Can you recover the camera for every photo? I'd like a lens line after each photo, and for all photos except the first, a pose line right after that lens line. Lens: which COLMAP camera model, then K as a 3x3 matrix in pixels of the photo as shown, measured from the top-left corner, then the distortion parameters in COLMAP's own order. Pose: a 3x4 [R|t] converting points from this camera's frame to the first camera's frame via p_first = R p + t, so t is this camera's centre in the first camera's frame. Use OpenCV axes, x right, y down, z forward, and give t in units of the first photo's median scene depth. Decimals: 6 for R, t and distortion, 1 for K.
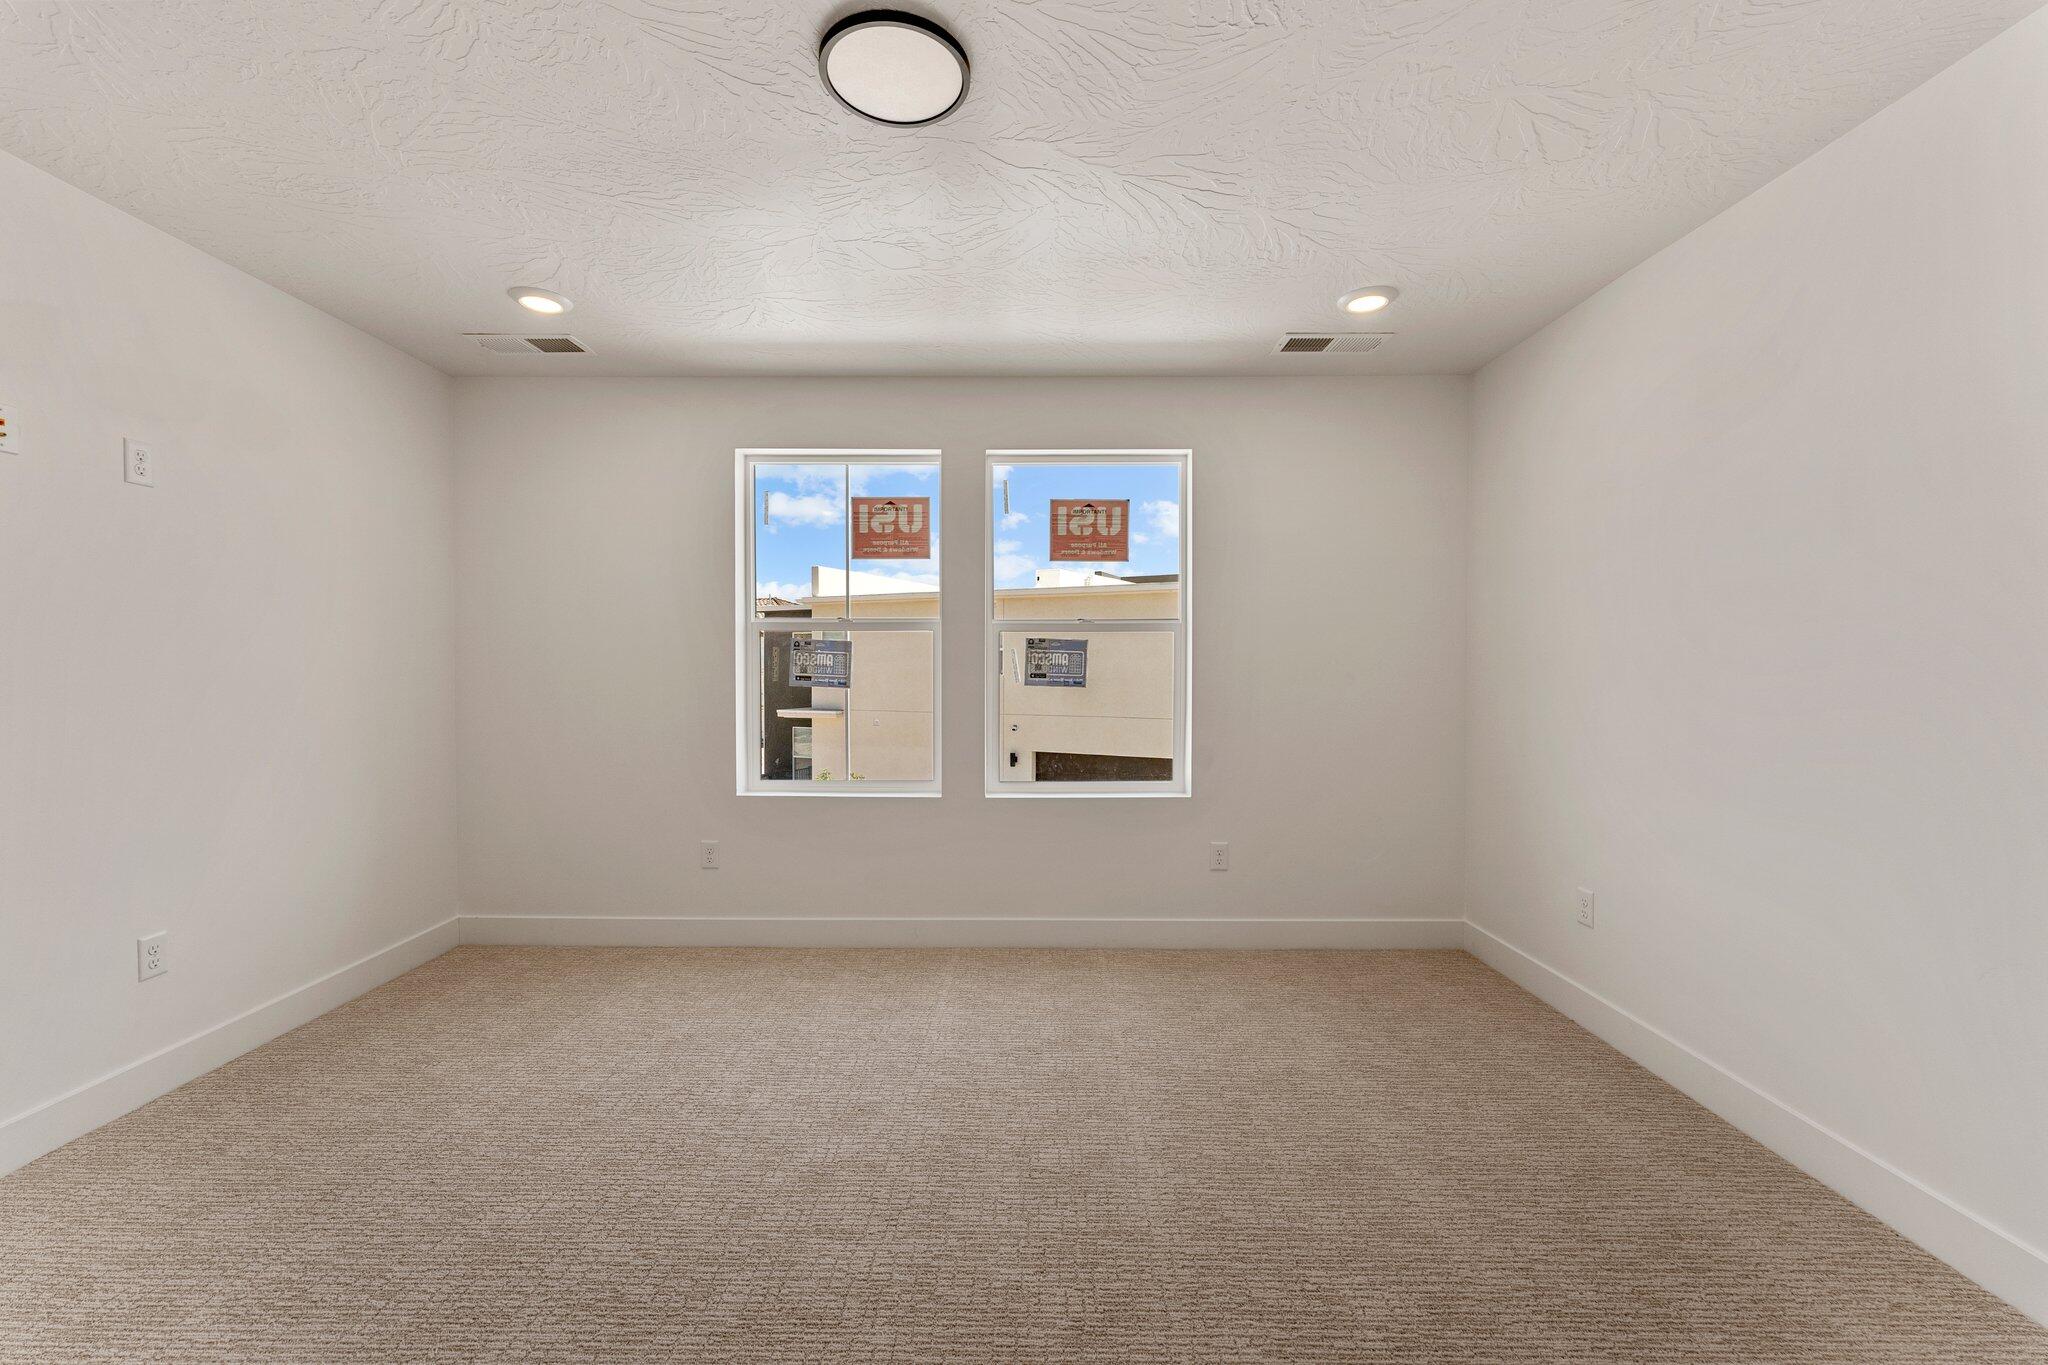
lens RADIAL K [[825.4, 0, 1023.7], [0, 825.4, 660.2], [0, 0, 1]] dist [0.000596, 0.000063]
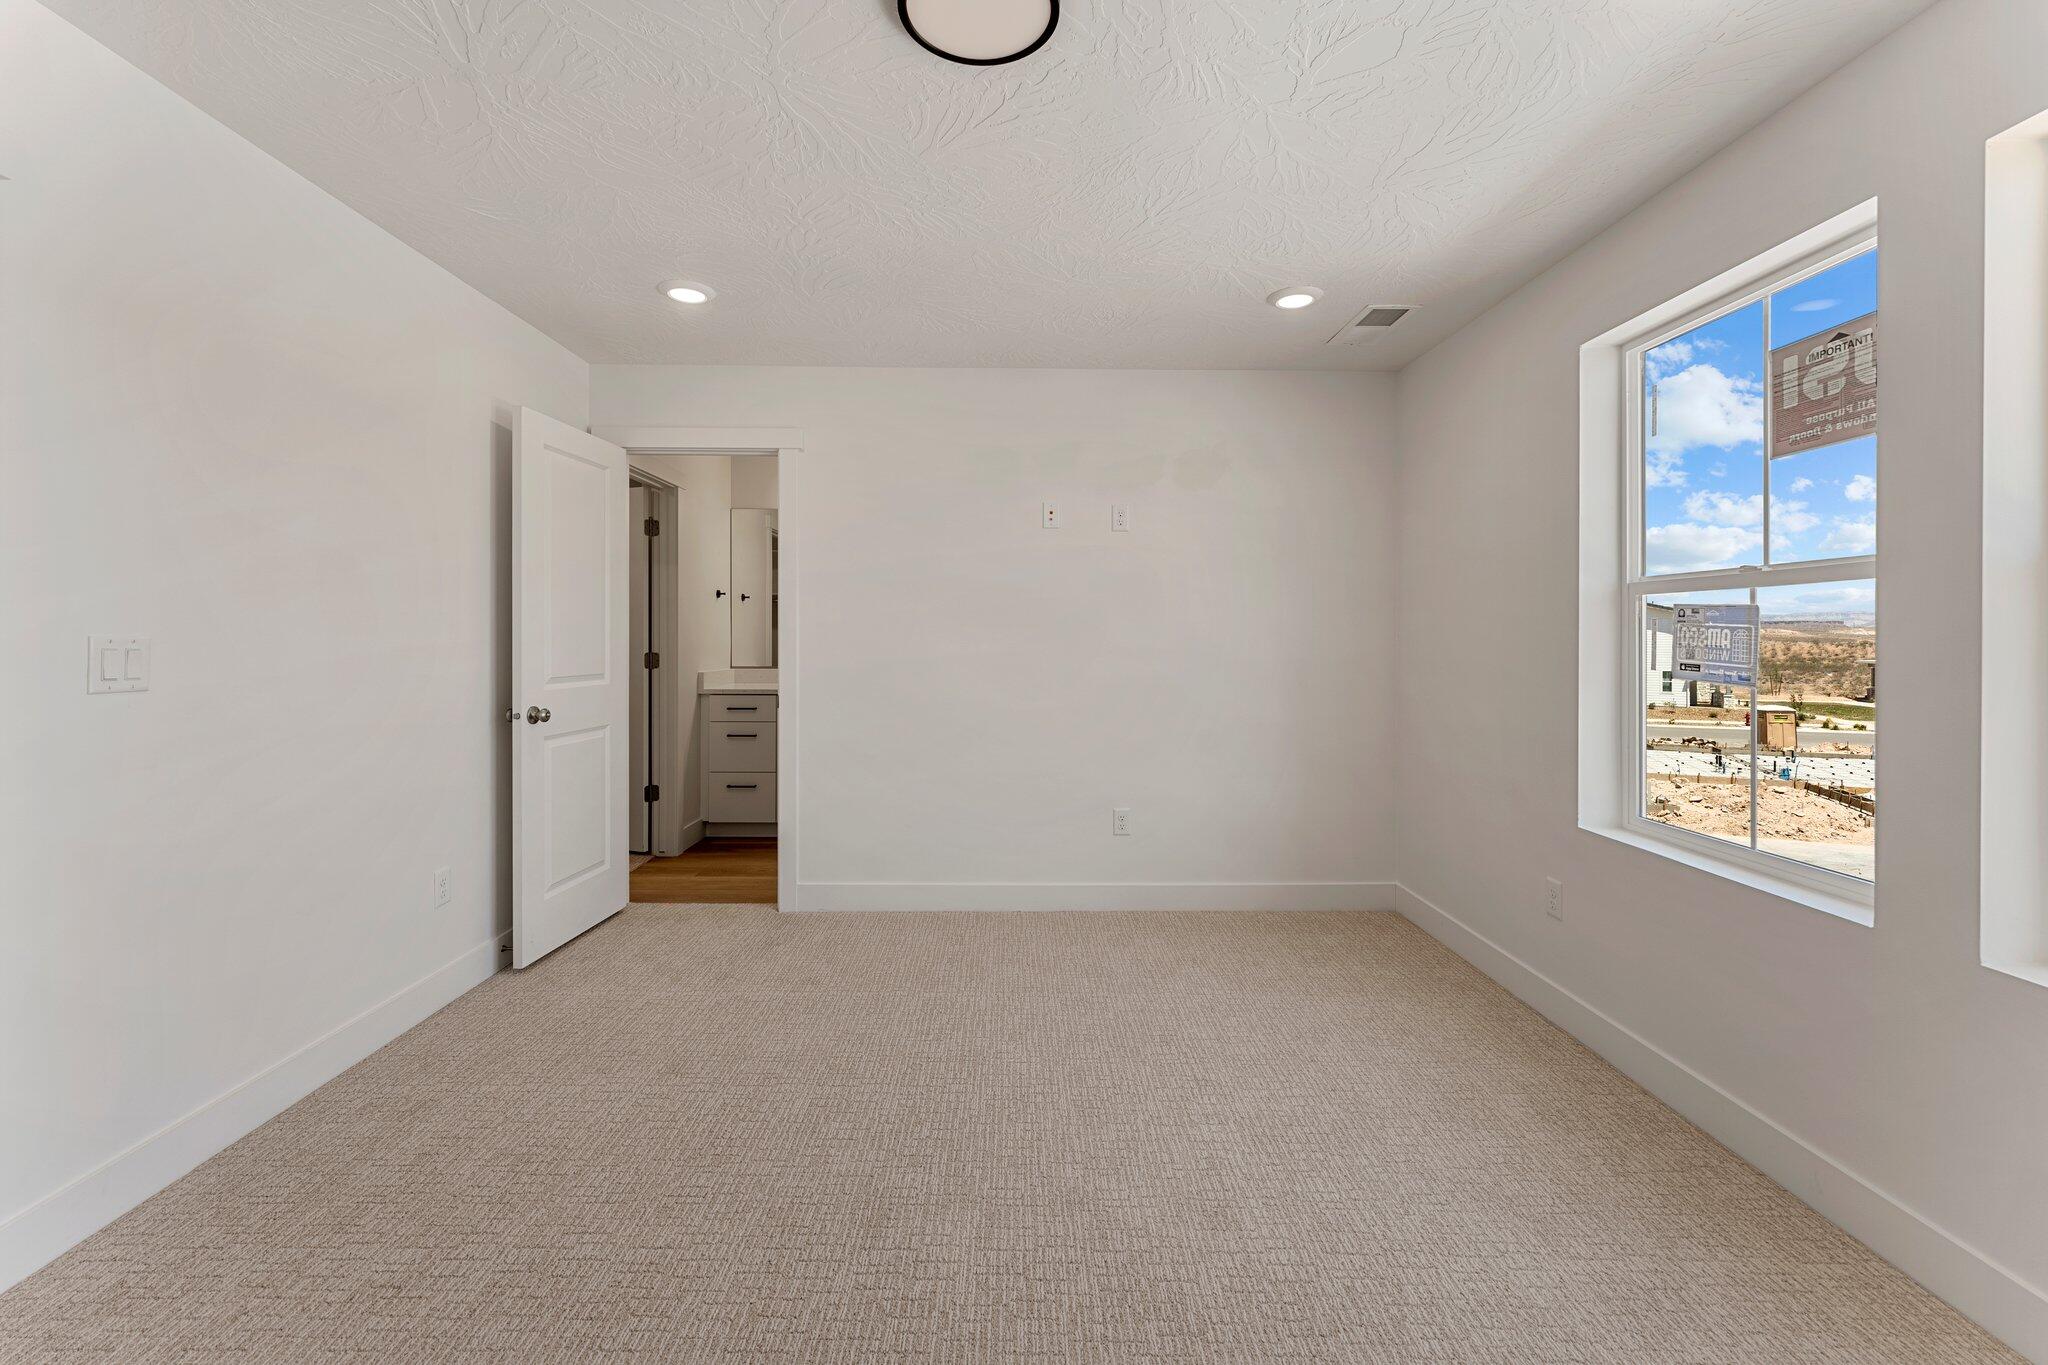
lens RADIAL K [[840.5, 0, 1023.0], [0, 840.5, 625.1], [0, 0, 1]] dist [-0.000724, -0.000198]
pose [[0.011317, -0.015986, -0.999808, 0.389384], [-0.000416, 0.999872, -0.015992, 0.000321], [0.999936, 0.000597, 0.011309, 0.521496]]
